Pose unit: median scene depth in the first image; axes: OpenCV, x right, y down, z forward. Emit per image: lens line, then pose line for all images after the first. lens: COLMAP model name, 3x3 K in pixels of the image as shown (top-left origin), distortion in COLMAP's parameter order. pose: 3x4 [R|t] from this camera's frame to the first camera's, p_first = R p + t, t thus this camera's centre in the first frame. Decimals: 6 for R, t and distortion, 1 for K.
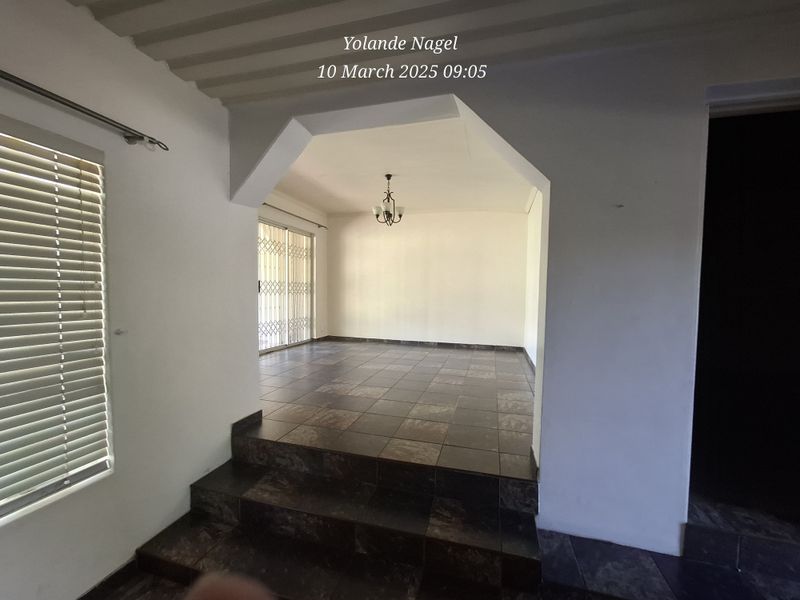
lens RADIAL K [[315.2, 0, 402.1], [0, 315.2, 301.9], [0, 0, 1]] dist [0.000256, 0.000362]
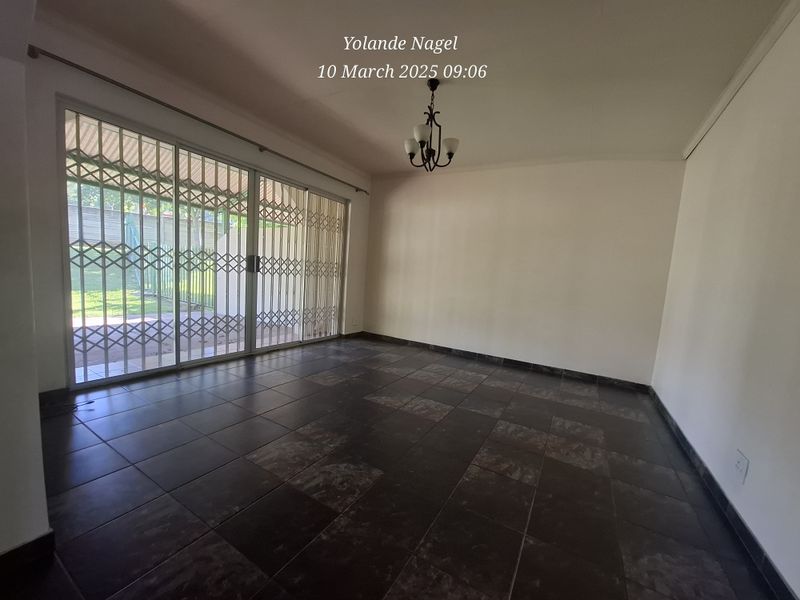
lens RADIAL K [[315.2, 0, 403.2], [0, 315.2, 305.8], [0, 0, 1]] dist [0.000256, 0.000362]
pose [[0.968816, 0.080012, -0.234508, 0.051645], [-0.066077, 0.995583, 0.066701, -0.019160], [0.238809, -0.049126, 0.969823, 0.292297]]
